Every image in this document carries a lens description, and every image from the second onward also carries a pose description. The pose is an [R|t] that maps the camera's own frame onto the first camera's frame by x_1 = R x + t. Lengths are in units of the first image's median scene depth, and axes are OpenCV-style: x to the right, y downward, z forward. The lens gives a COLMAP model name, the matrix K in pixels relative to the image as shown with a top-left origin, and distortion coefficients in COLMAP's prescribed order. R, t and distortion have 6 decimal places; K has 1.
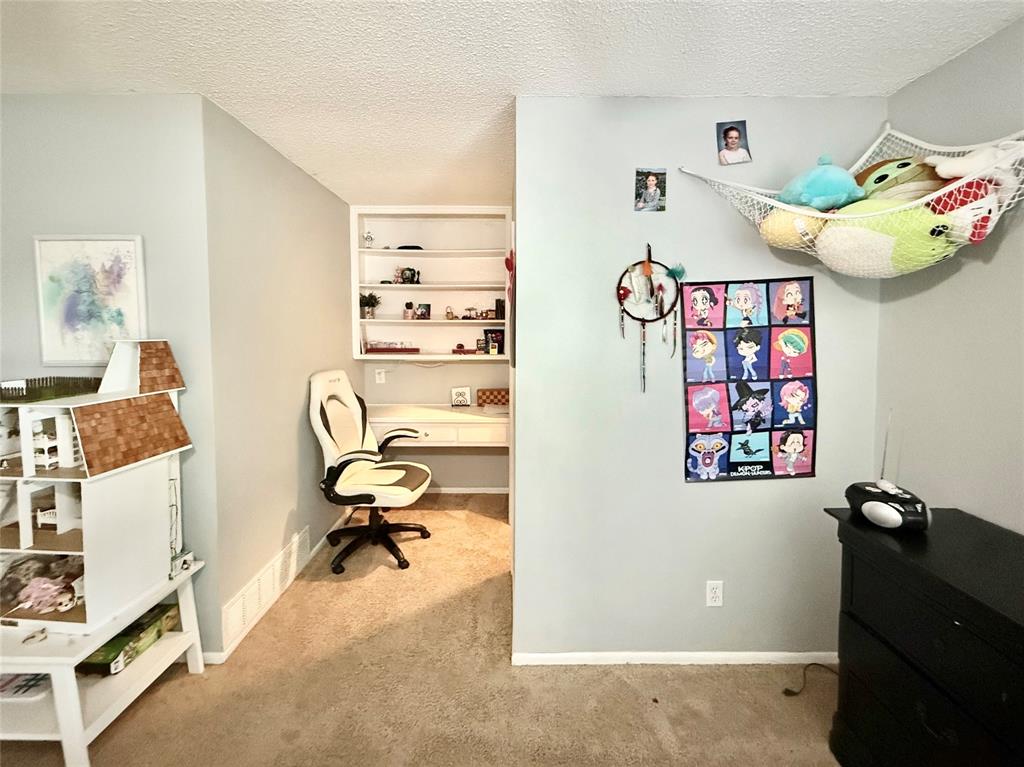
lens RADIAL K [[428.7, 0, 513.7], [0, 428.7, 349.6], [0, 0, 1]] dist [0.000108, -0.000048]
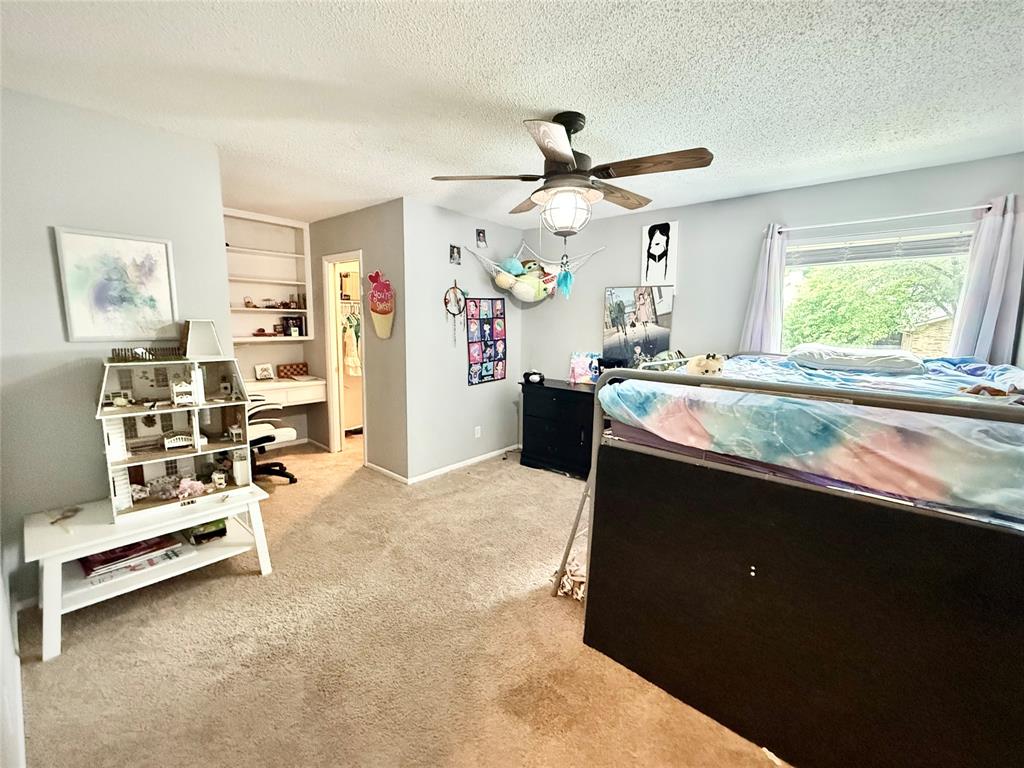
lens RADIAL K [[414.2, 0, 509.2], [0, 414.2, 383.7], [0, 0, 1]] dist [-0.002437, -0.000221]
pose [[0.660141, -0.100333, 0.744411, -1.130474], [0.022196, 0.993212, 0.114184, 0.049488], [-0.750814, -0.058854, 0.657887, -0.638196]]
